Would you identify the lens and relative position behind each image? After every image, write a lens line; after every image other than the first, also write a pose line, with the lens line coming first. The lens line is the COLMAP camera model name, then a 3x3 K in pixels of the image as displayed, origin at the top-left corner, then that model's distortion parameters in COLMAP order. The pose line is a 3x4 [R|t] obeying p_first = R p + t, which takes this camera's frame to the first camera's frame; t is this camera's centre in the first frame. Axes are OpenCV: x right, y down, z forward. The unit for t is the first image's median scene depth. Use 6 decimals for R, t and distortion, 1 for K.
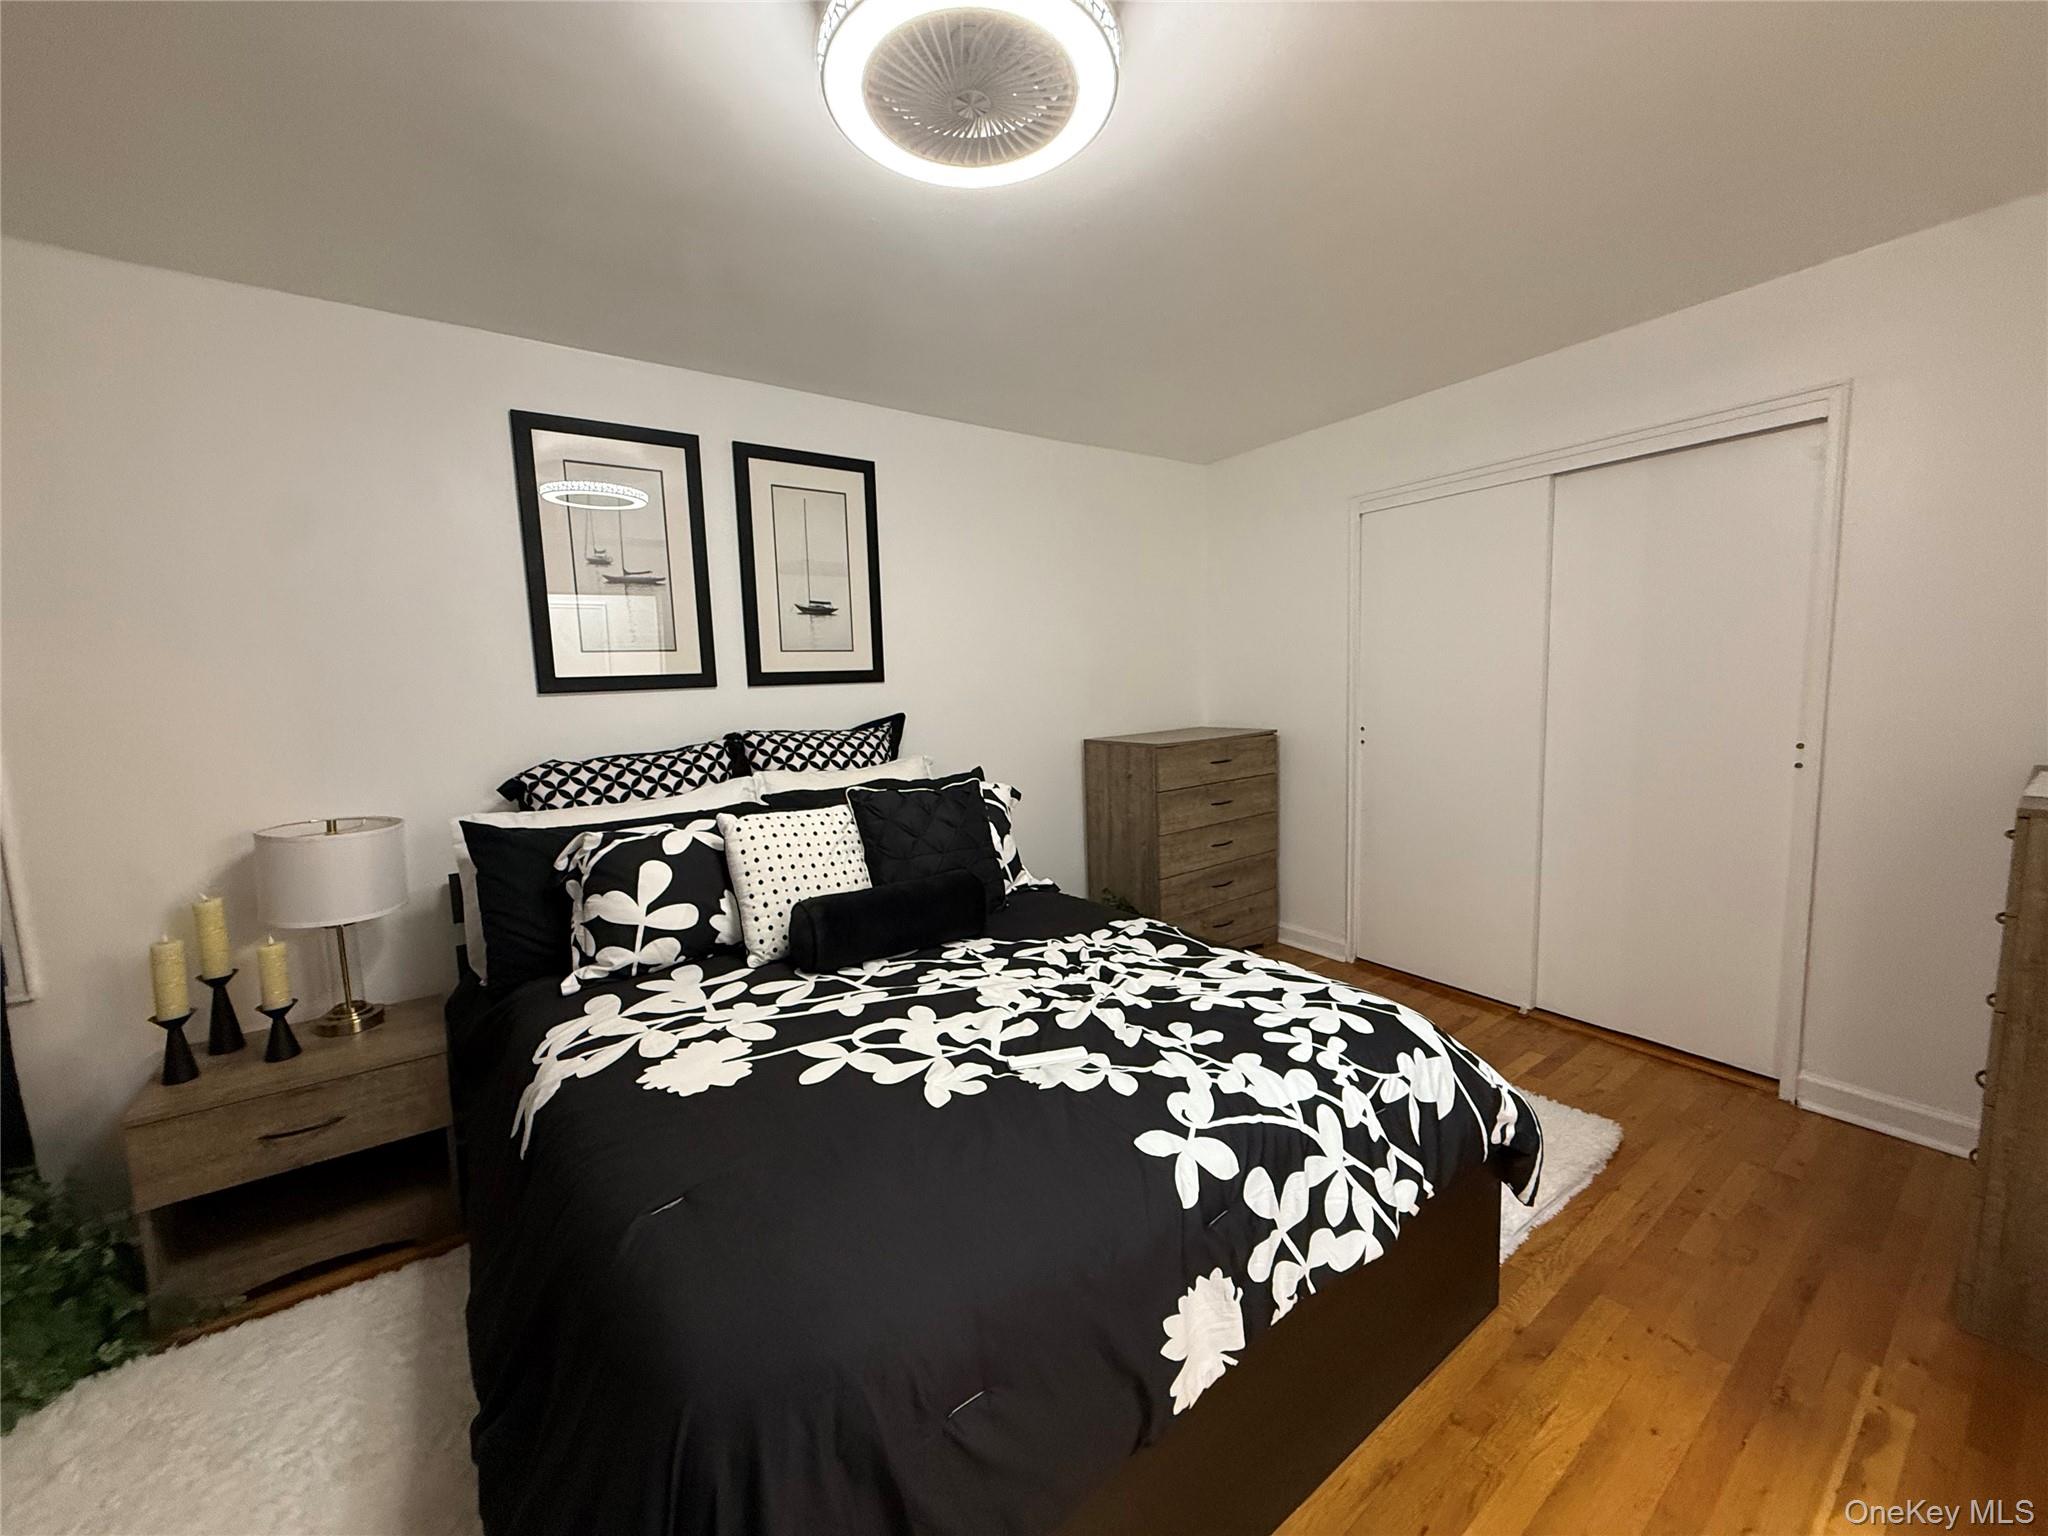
lens RADIAL K [[810.9, 0, 1013.9], [0, 810.9, 770.8], [0, 0, 1]] dist [-0.000275, -0.000070]
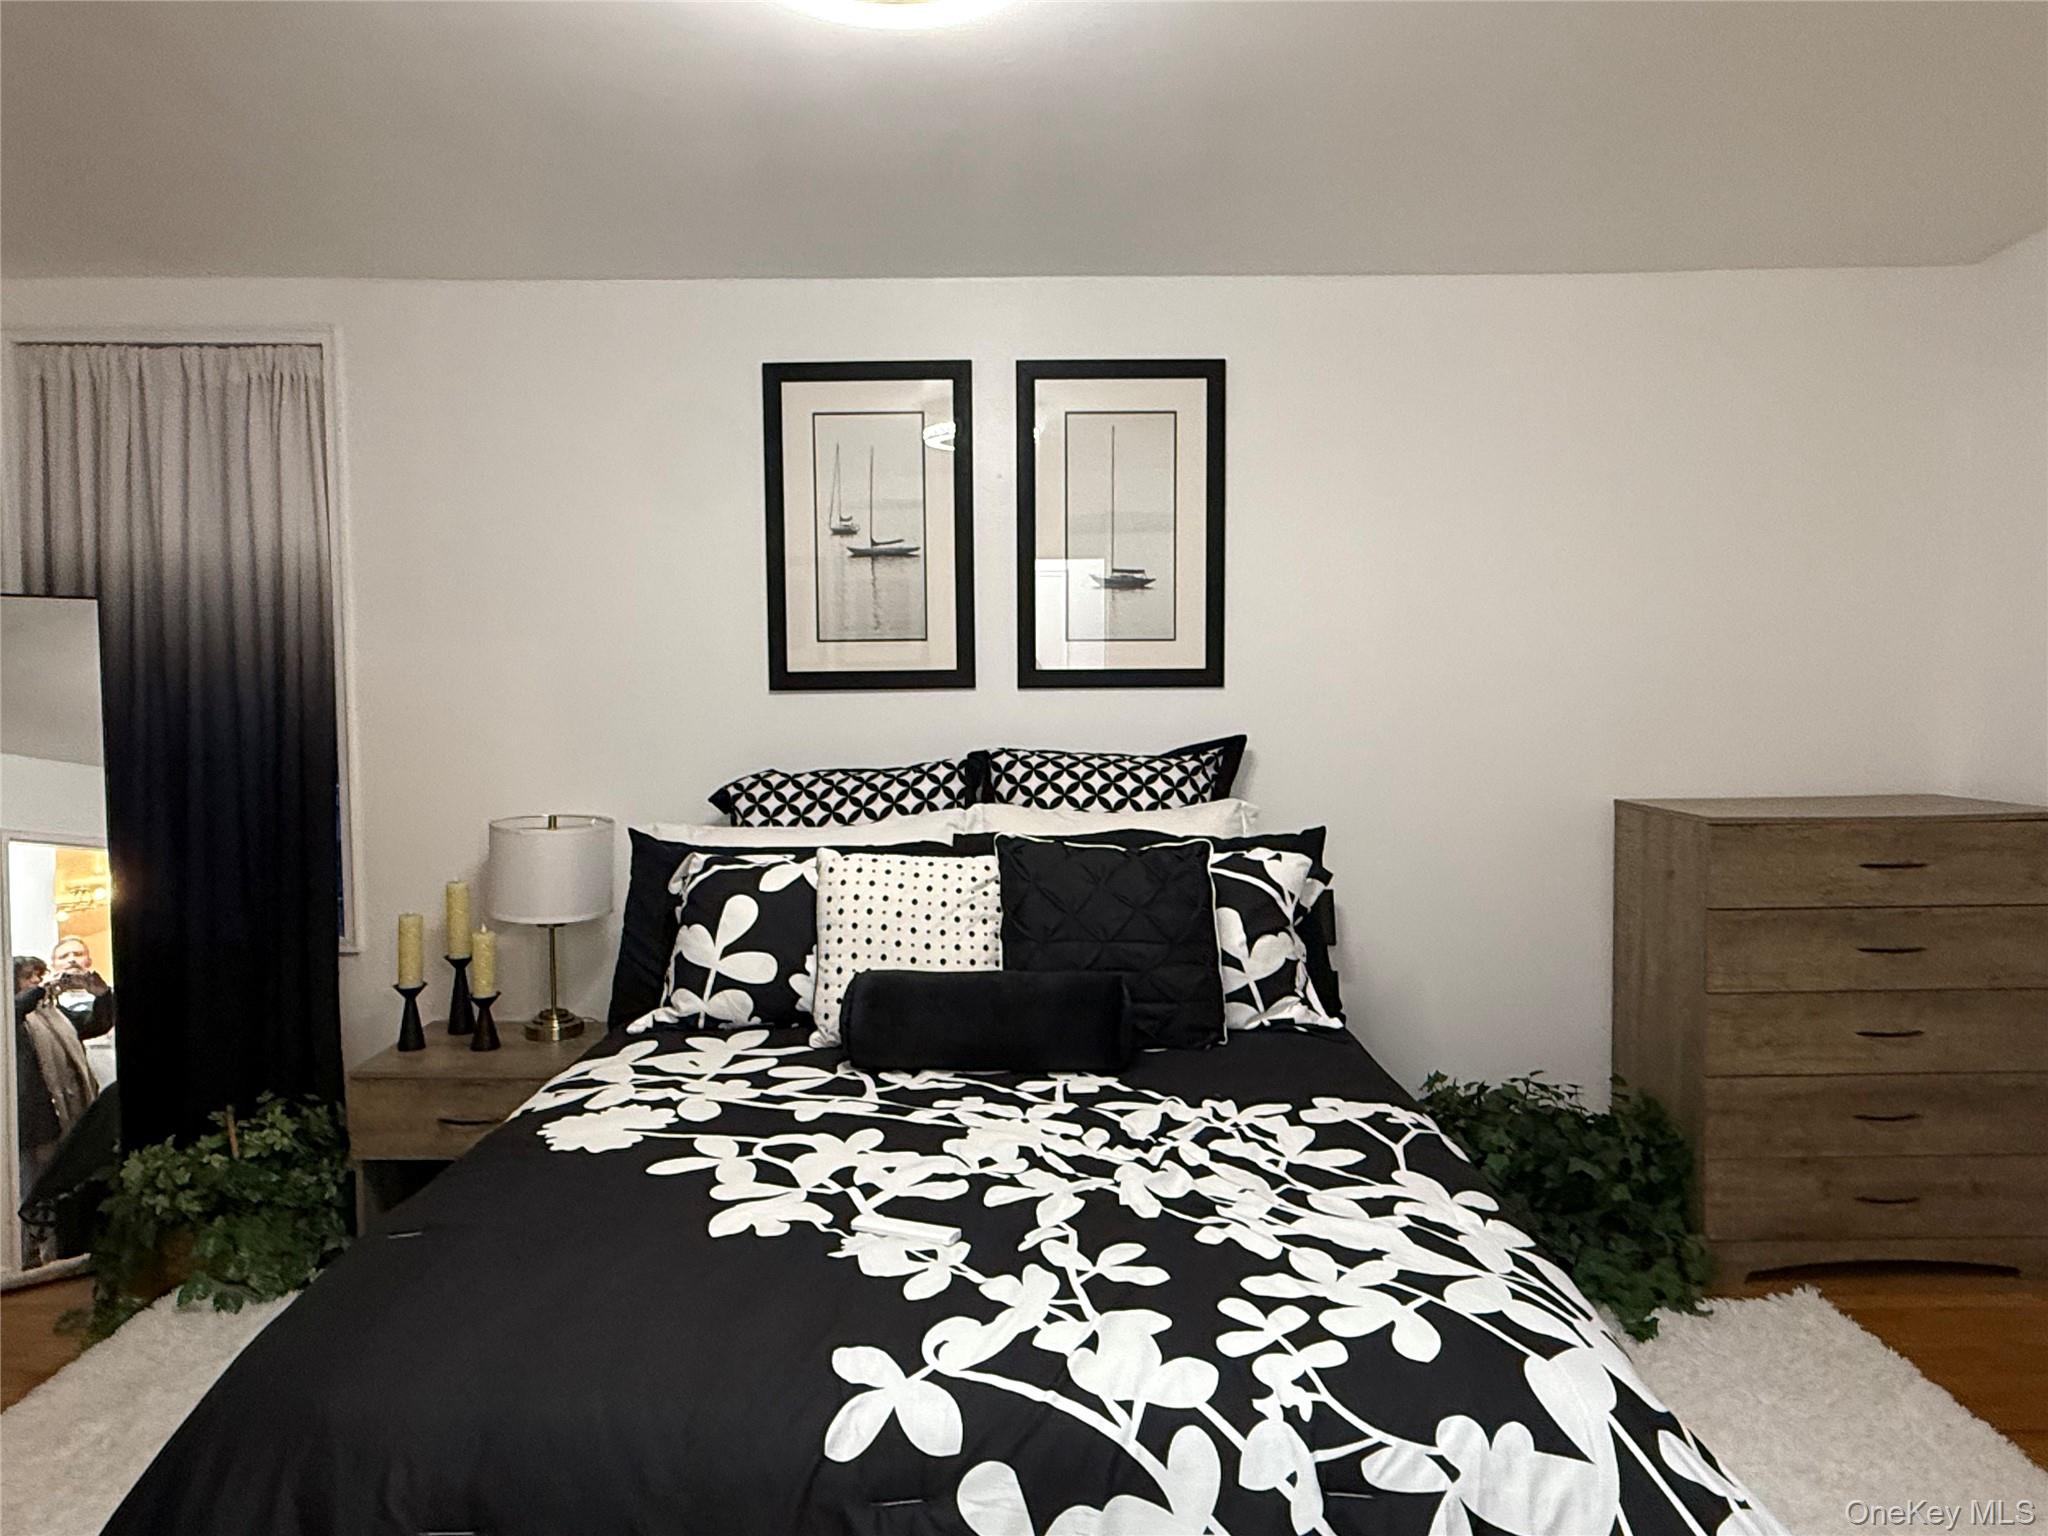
lens RADIAL K [[1292.3, 0, 1024.0], [0, 1292.3, 768.0], [0, 0, 1]] dist [0.002947, 0.000669]
pose [[0.800994, 0.062667, -0.595383, 0.562806], [-0.087515, 0.996080, -0.012894, -0.026714], [0.592241, 0.062433, 0.803338, 0.103791]]
